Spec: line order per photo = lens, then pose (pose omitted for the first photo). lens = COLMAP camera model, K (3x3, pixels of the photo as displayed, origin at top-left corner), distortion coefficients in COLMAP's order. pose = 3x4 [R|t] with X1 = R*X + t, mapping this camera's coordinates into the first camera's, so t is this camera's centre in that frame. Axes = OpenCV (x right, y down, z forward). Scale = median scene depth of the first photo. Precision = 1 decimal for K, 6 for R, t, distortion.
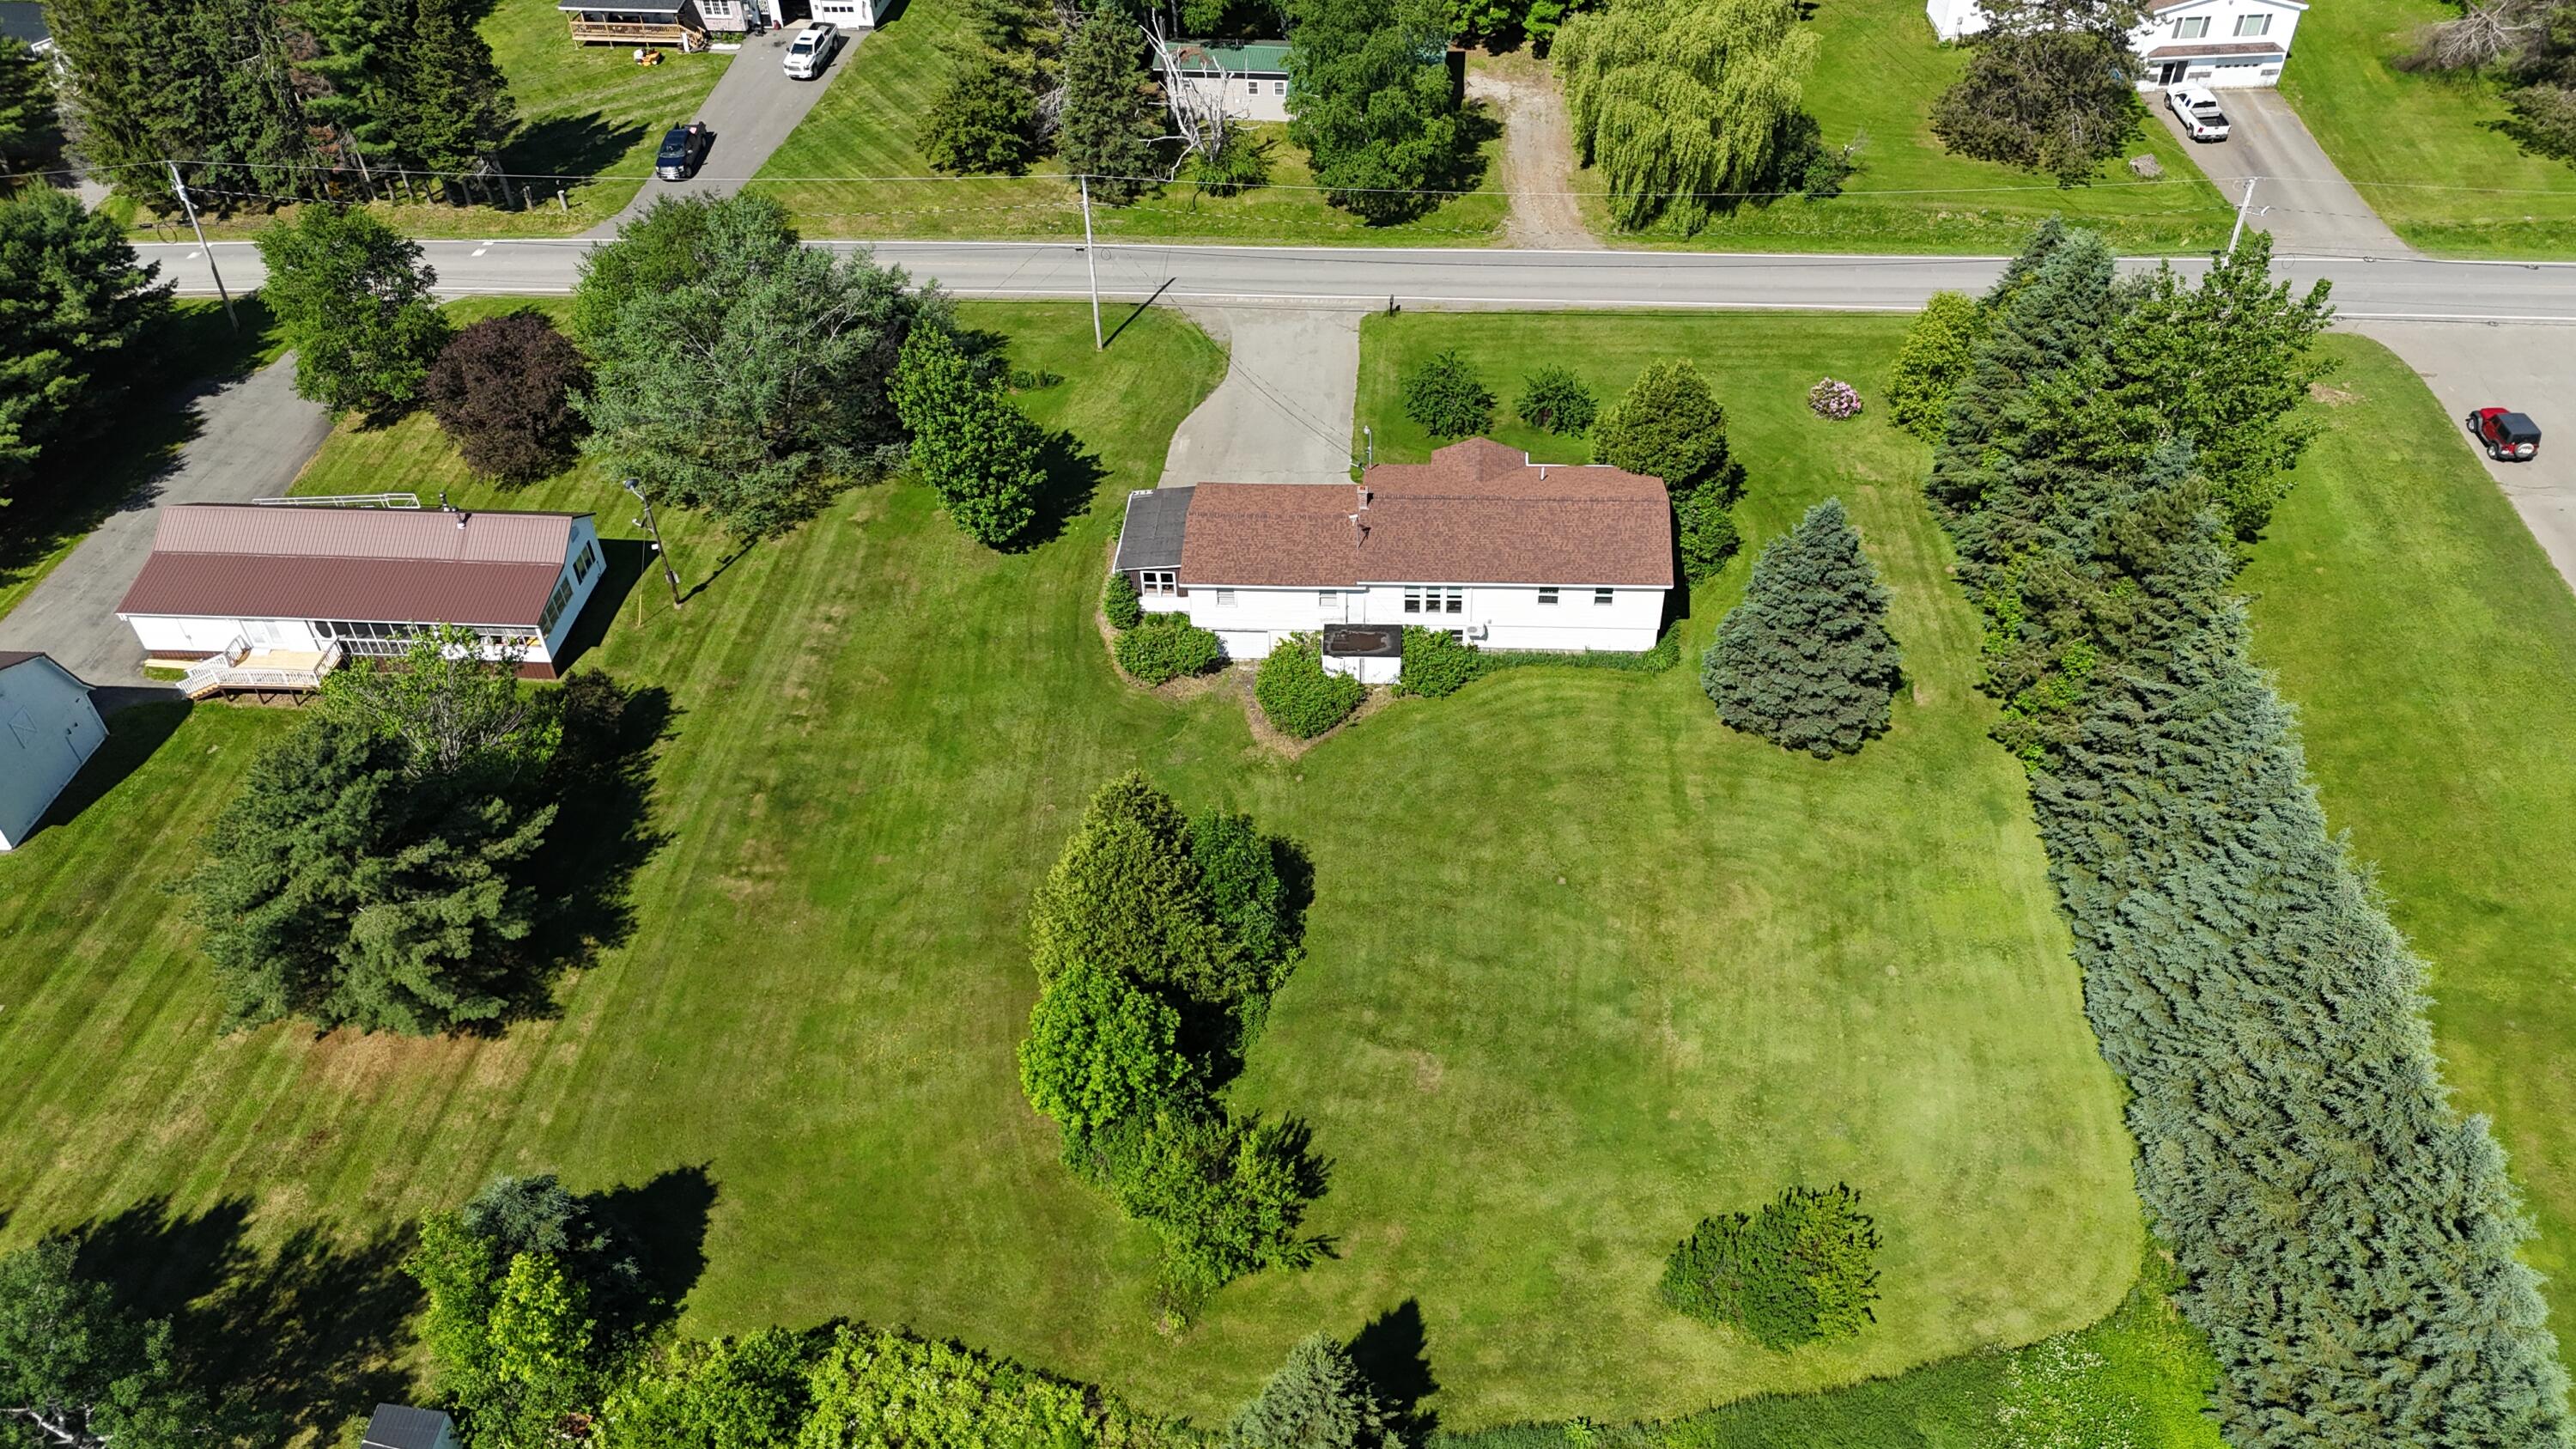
lens RADIAL K [[1879.8, 0, 1288.0], [0, 1879.8, 724.5], [0, 0, 1]] dist [0.109980, -0.131827]
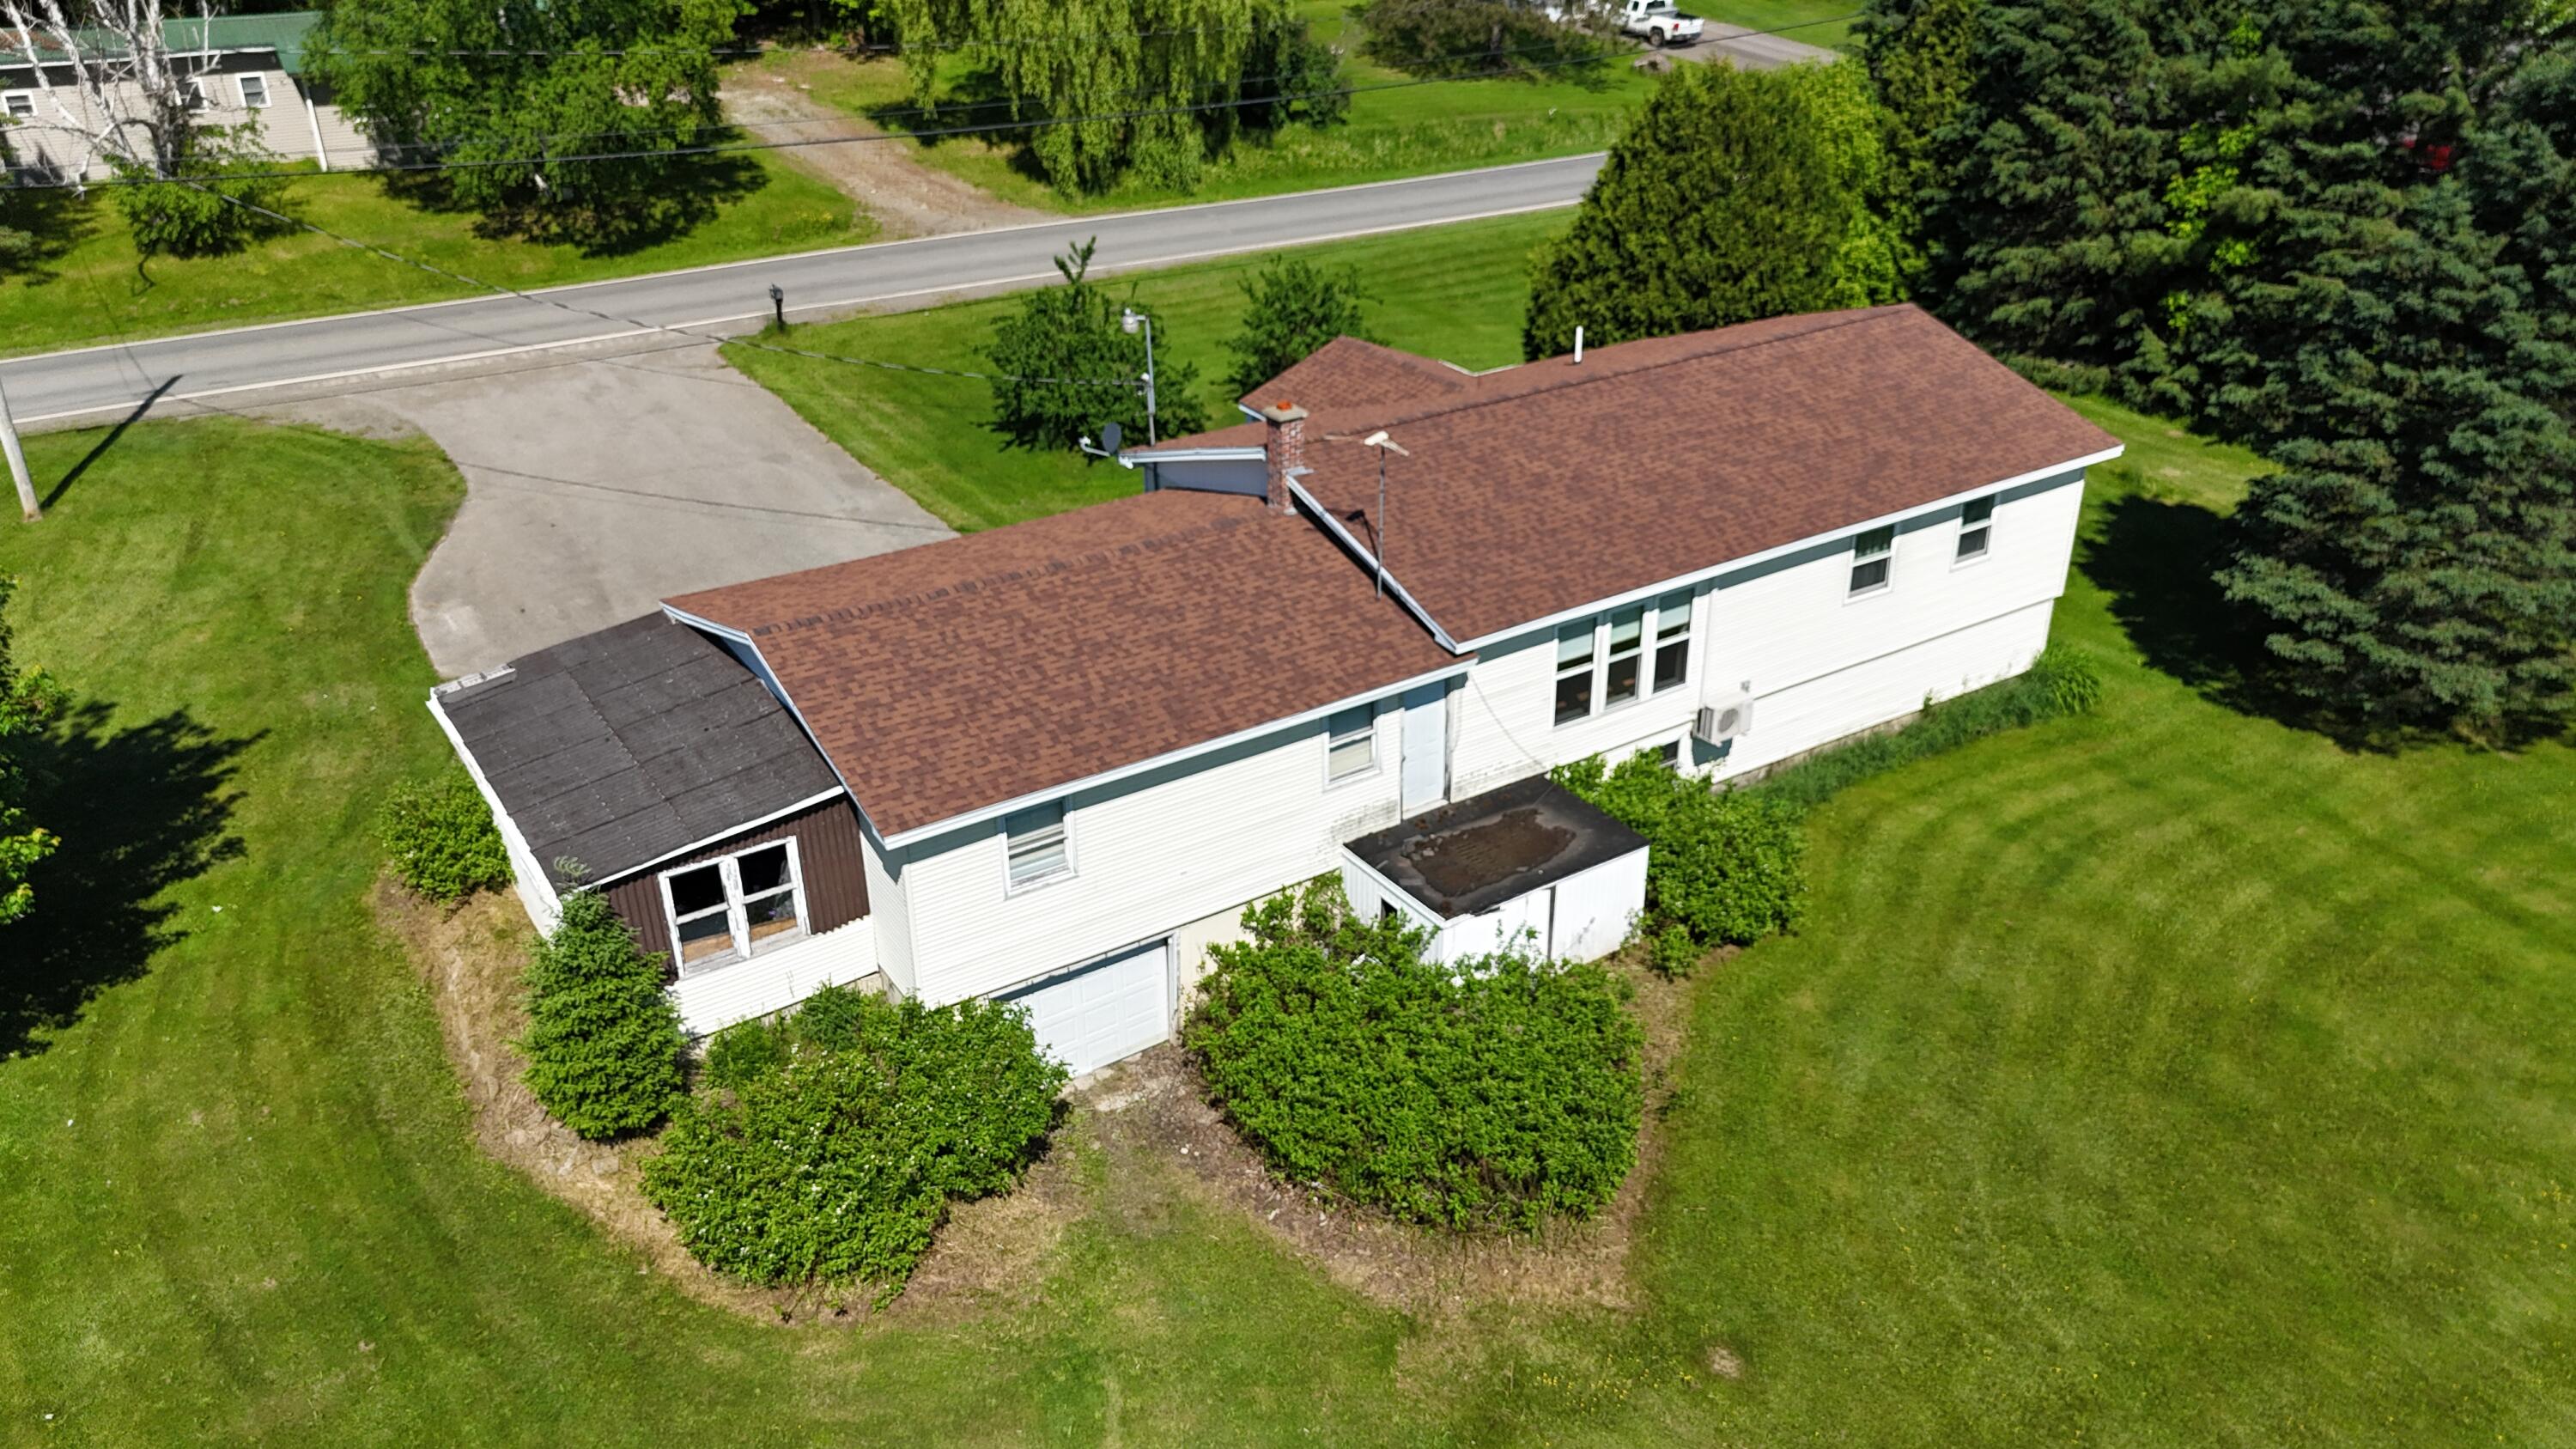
lens RADIAL K [[1883.7, 0, 1288.0], [0, 1883.7, 724.5], [0, 0, 1]] dist [0.061950, -0.070757]
pose [[0.797324, -0.252711, 0.548099, -0.146593], [0.383151, 0.913598, -0.136142, -0.033803], [-0.466337, 0.318554, 0.825259, 0.757620]]
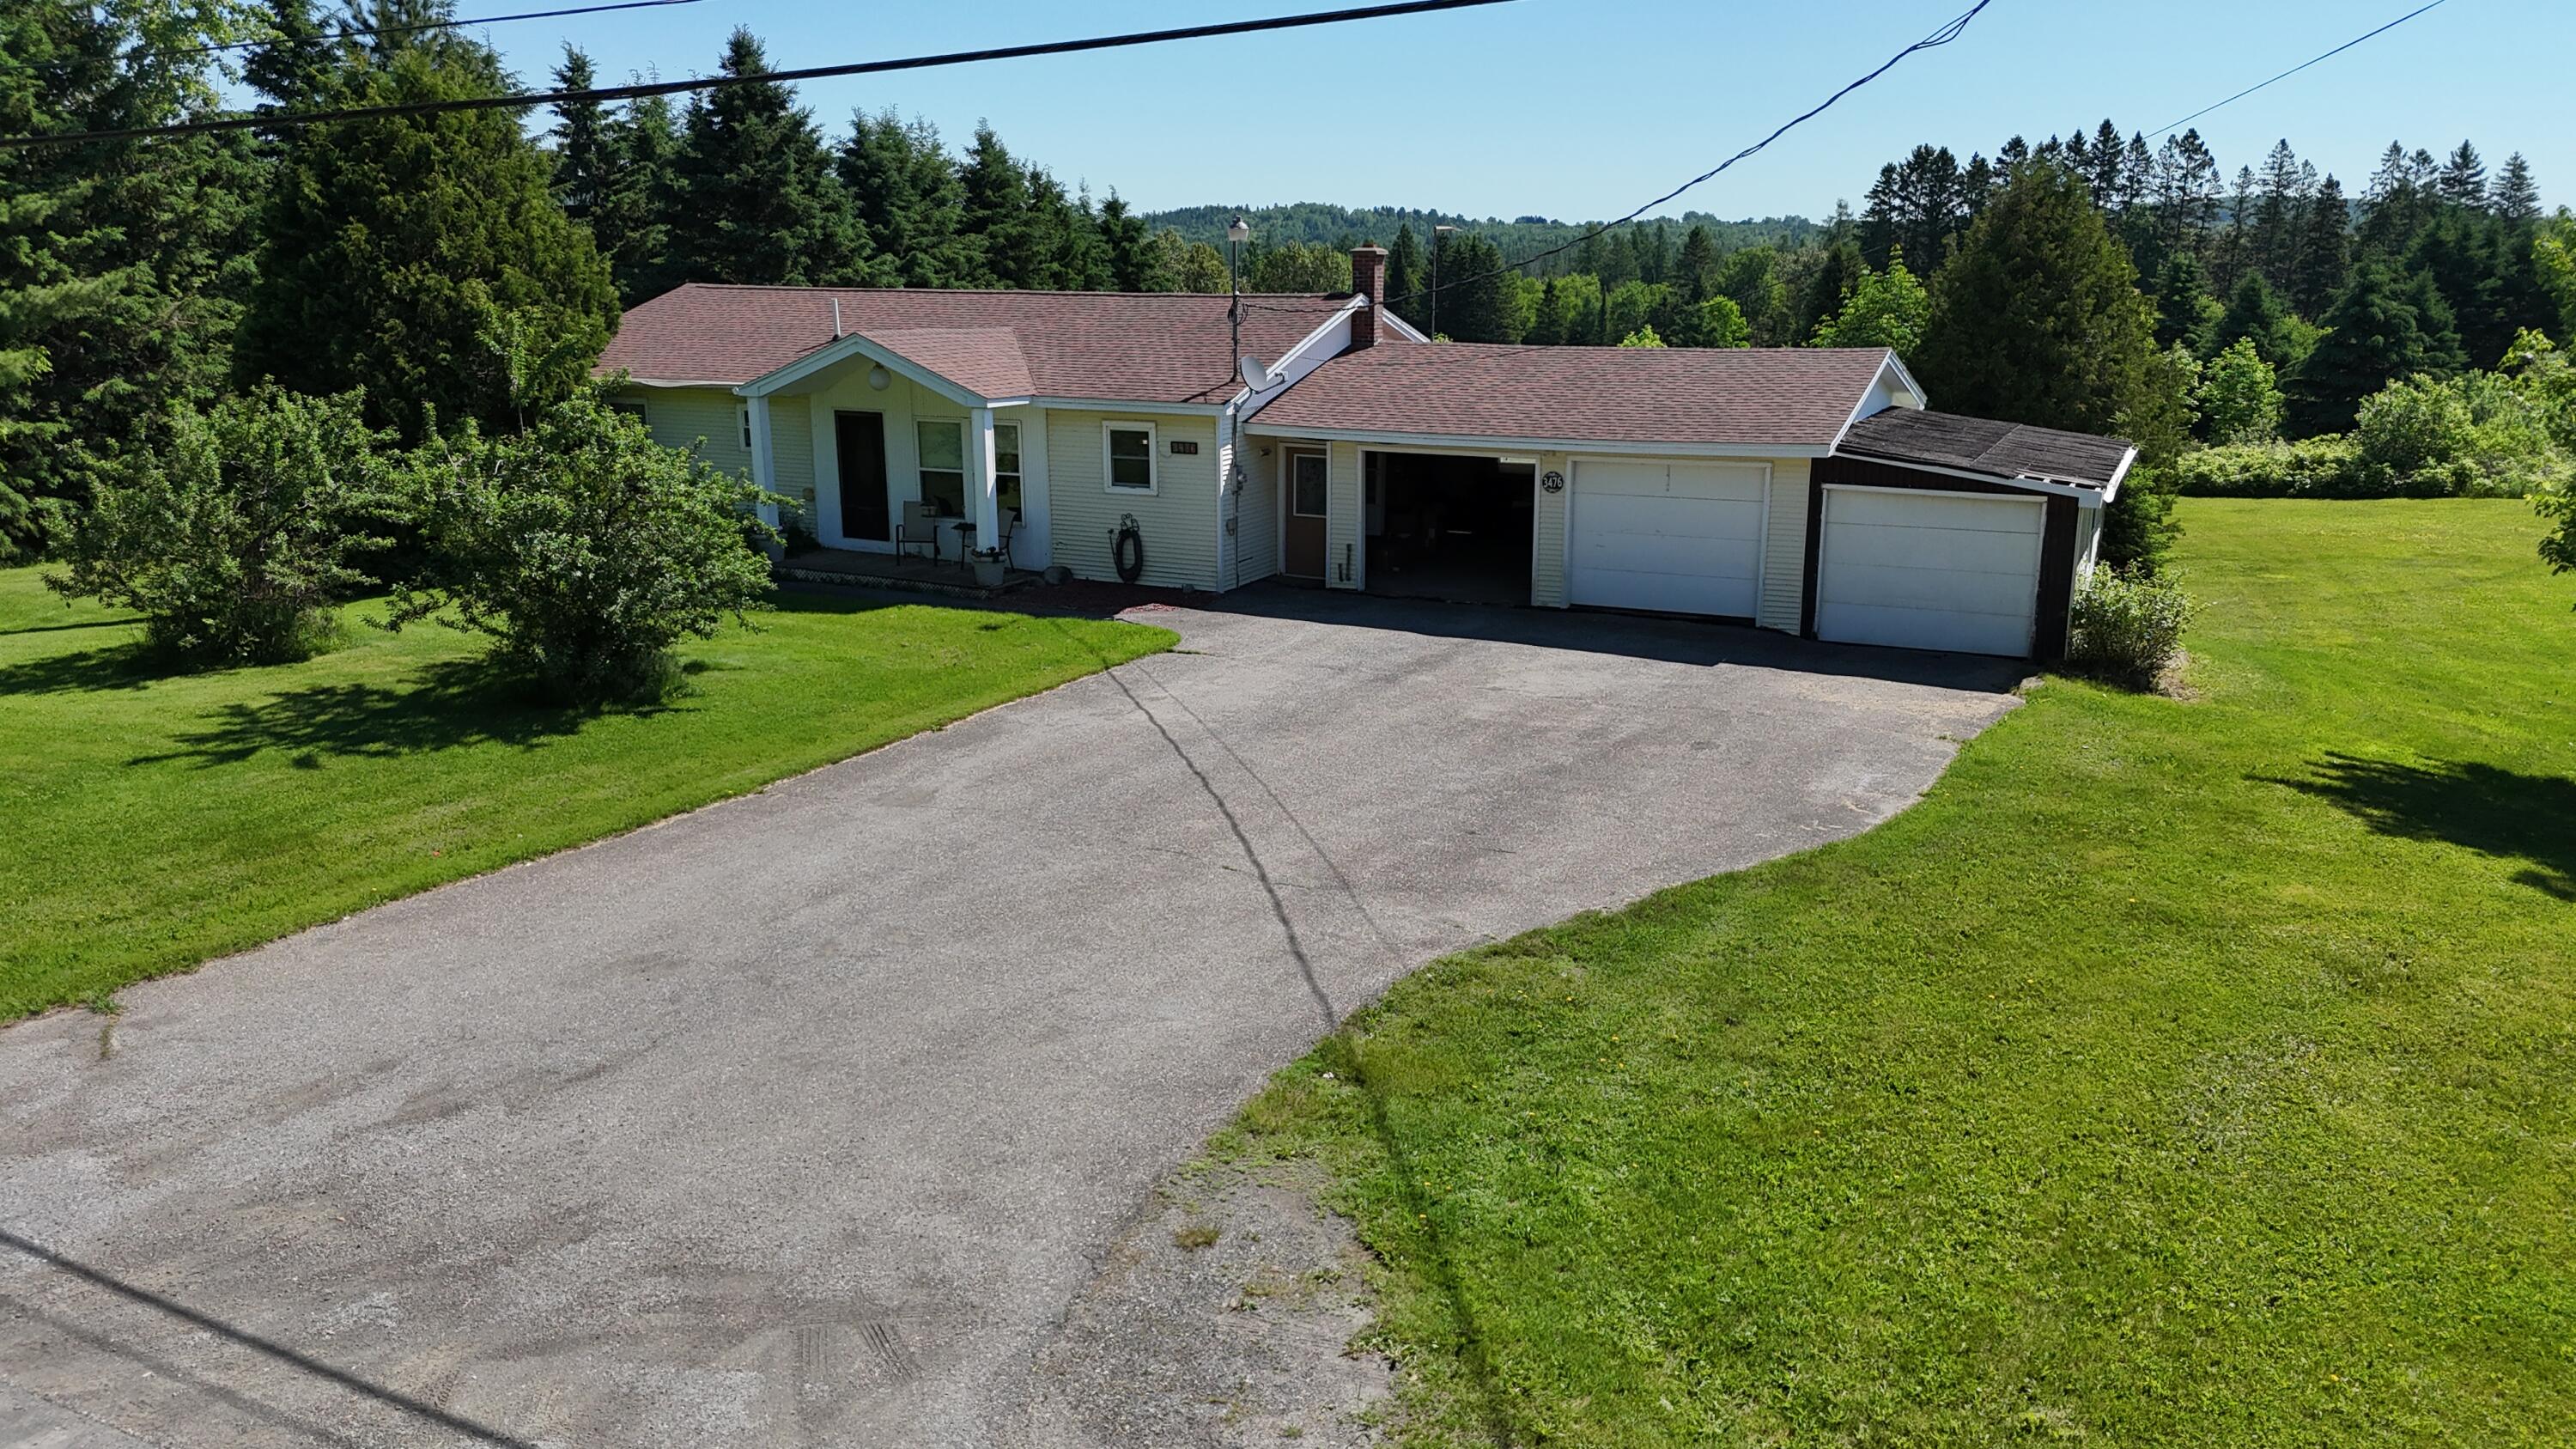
lens RADIAL K [[1916.2, 0, 1288.0], [0, 1916.2, 724.5], [0, 0, 1]] dist [0.077206, -0.072643]
pose [[-0.927403, -0.055450, 0.369930, -0.084940], [0.267516, 0.592917, 0.759529, -0.351646], [-0.261454, 0.803352, -0.535040, 1.271493]]
